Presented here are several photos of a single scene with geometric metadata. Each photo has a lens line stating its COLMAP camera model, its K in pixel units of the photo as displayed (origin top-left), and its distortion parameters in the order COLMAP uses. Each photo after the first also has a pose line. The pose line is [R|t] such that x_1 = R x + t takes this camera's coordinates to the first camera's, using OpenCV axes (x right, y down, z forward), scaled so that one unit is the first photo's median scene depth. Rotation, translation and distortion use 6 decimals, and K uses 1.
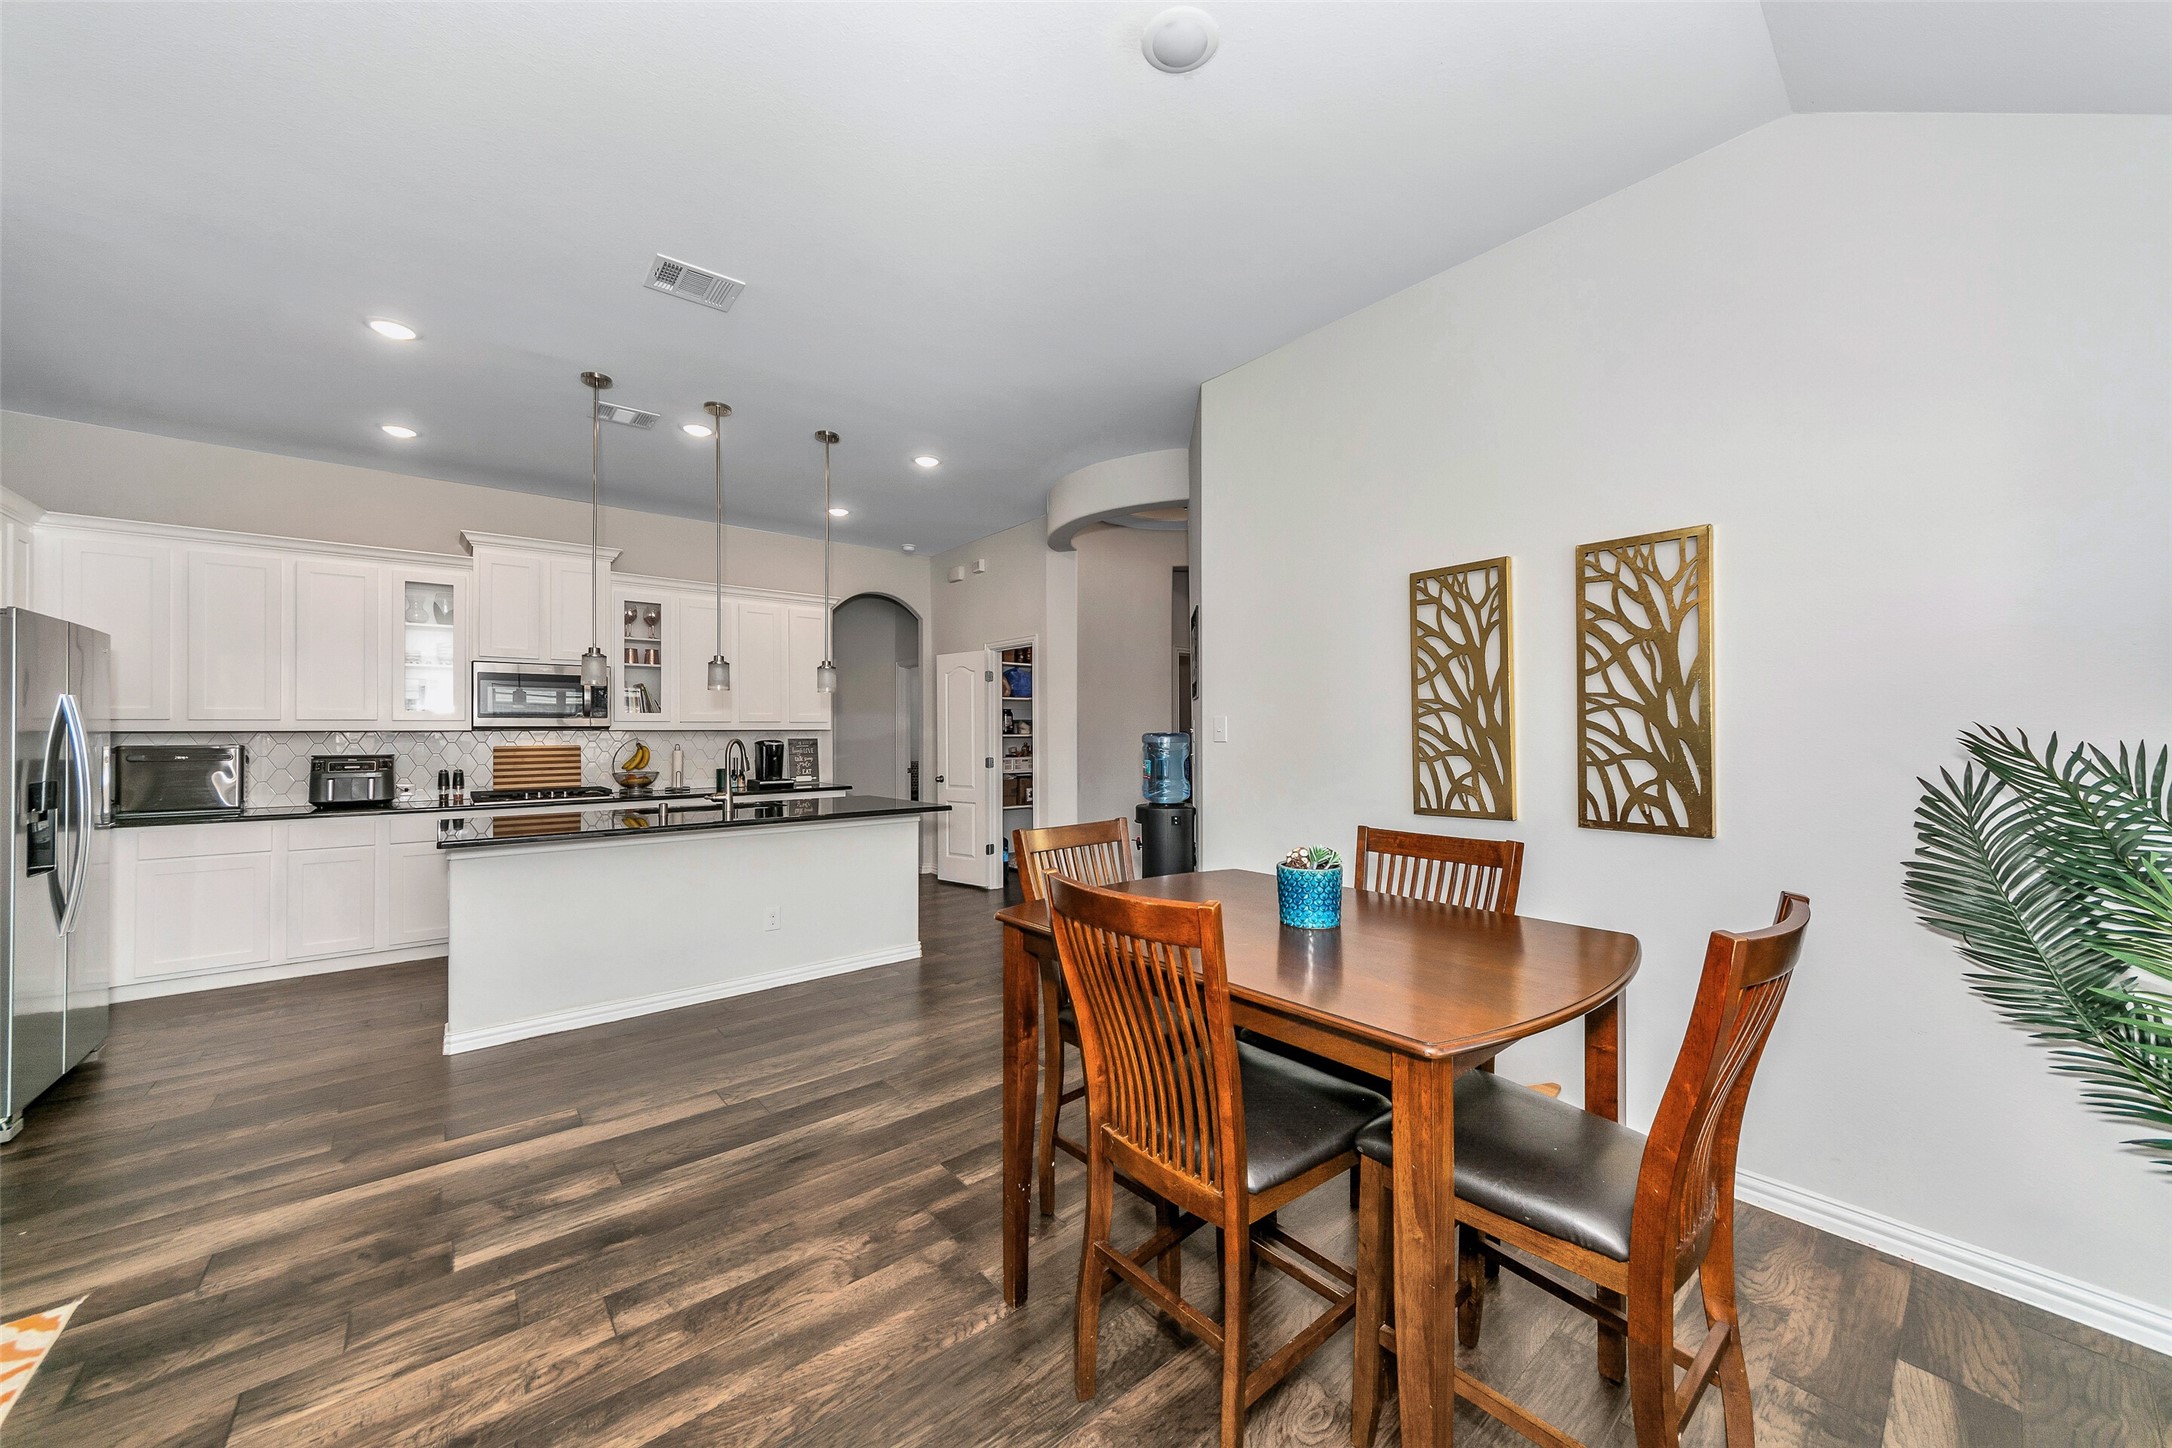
lens RADIAL K [[785.6, 0, 1090.2], [0, 785.6, 723.9], [0, 0, 1]] dist [-0.000388, 0.000649]
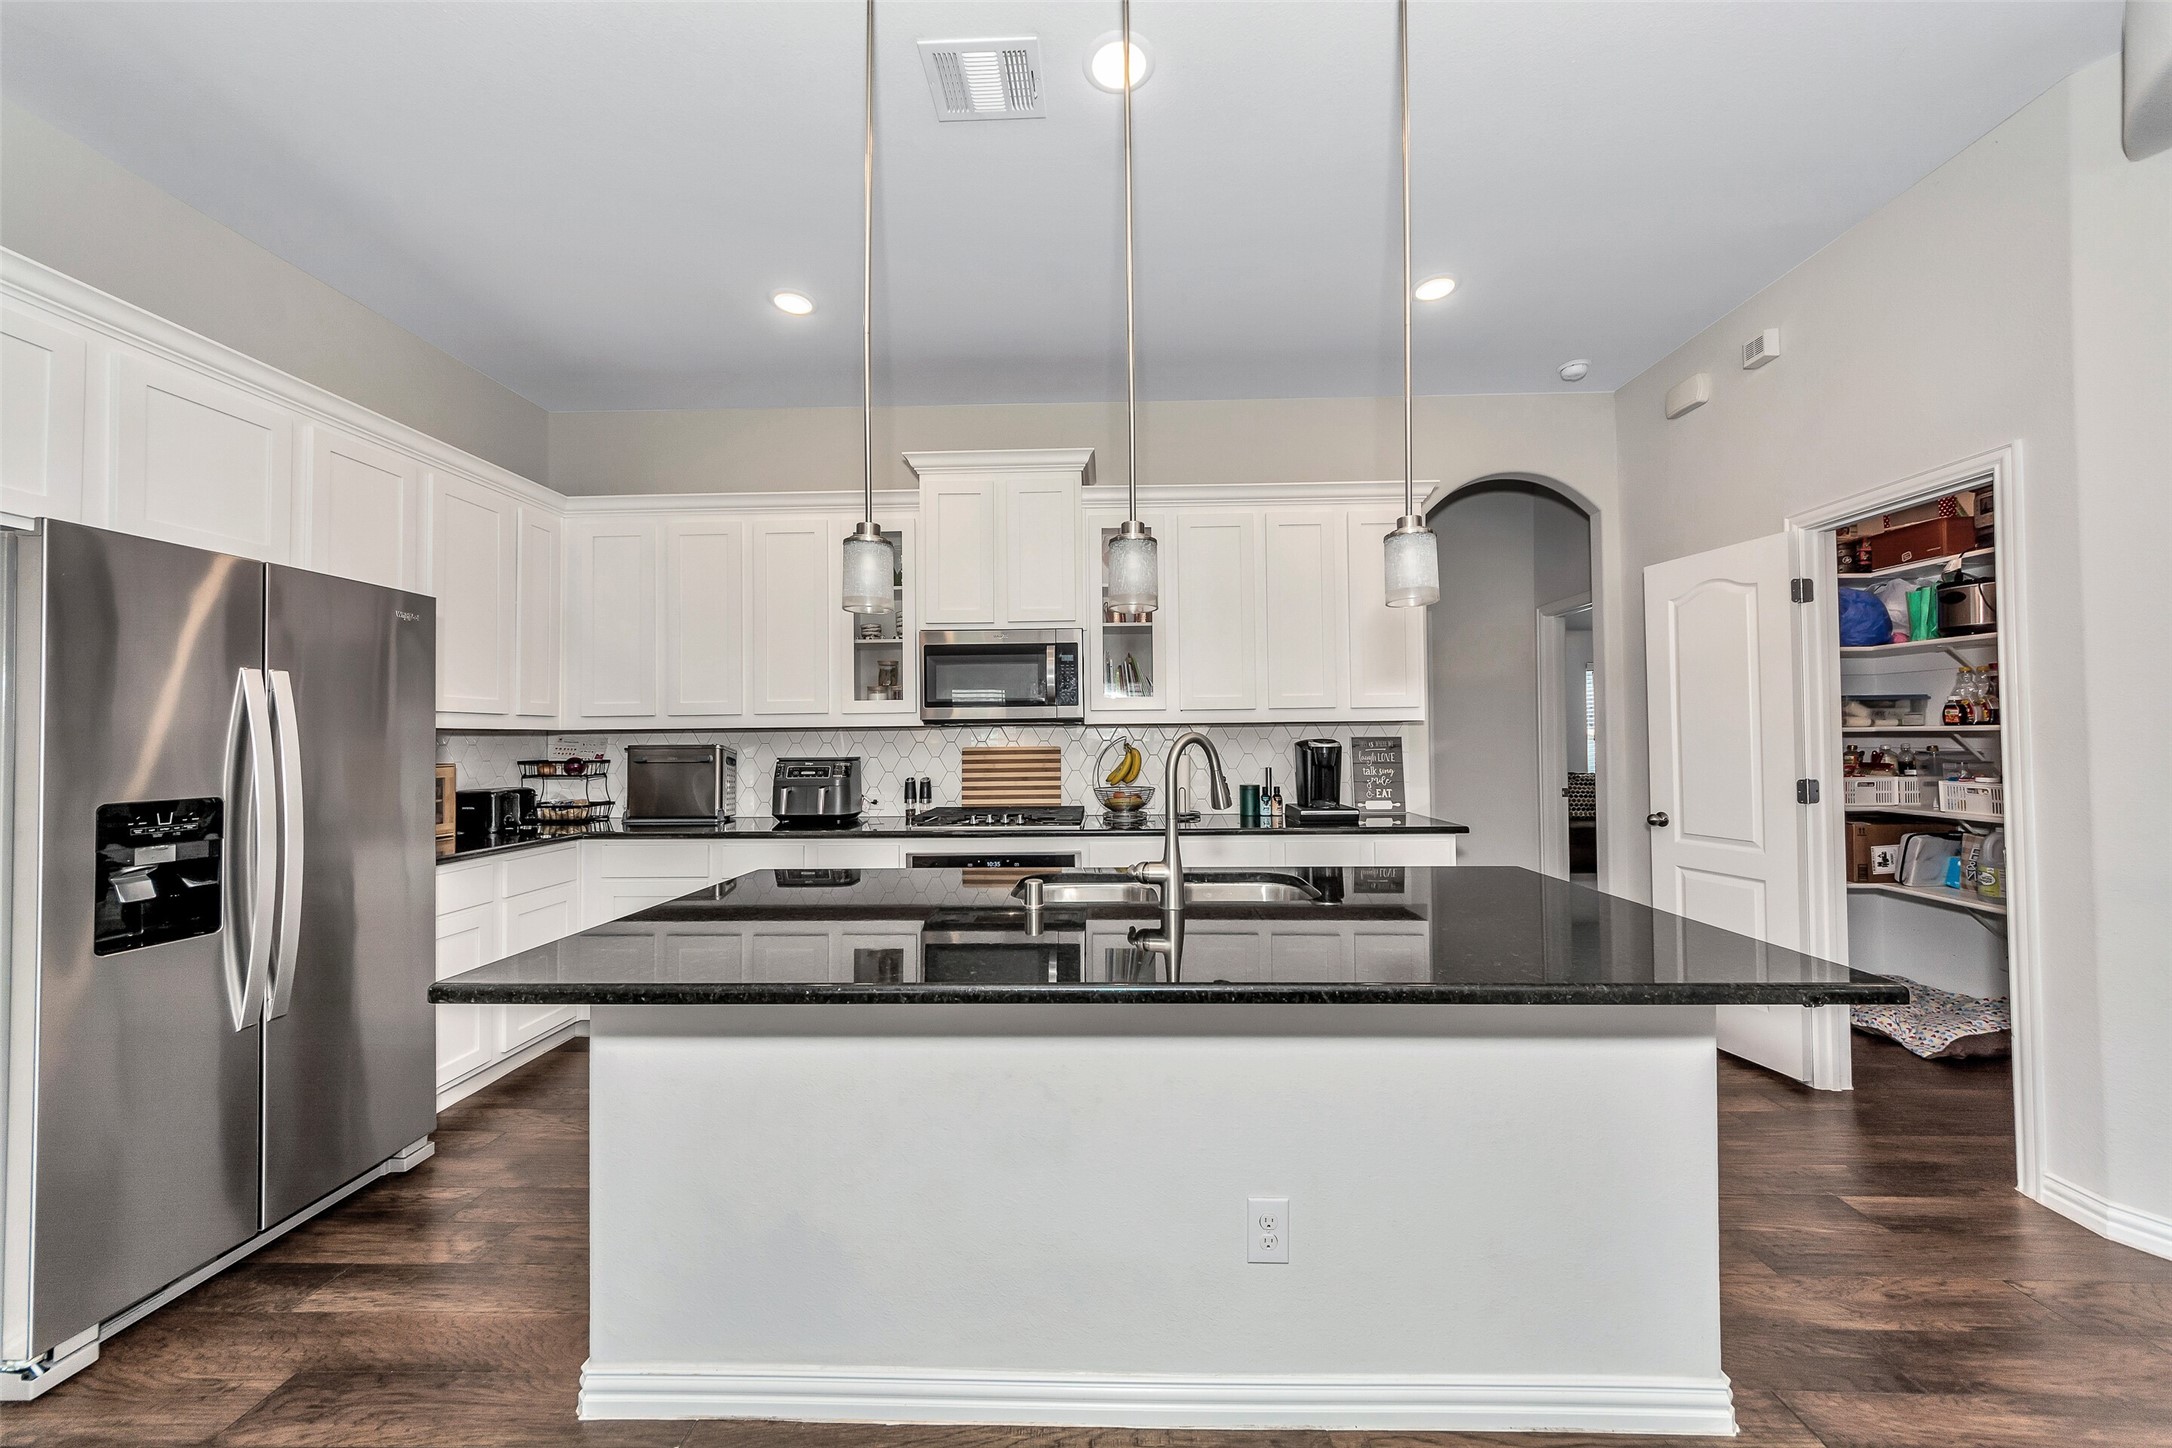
lens RADIAL K [[785.6, 0, 1090.2], [0, 785.6, 723.9], [0, 0, 1]] dist [-0.000388, 0.000649]
pose [[0.751556, -0.014253, -0.659515, -0.170426], [0.013401, 0.999890, -0.006338, 0.012297], [0.659533, -0.004075, 0.751664, 0.511906]]
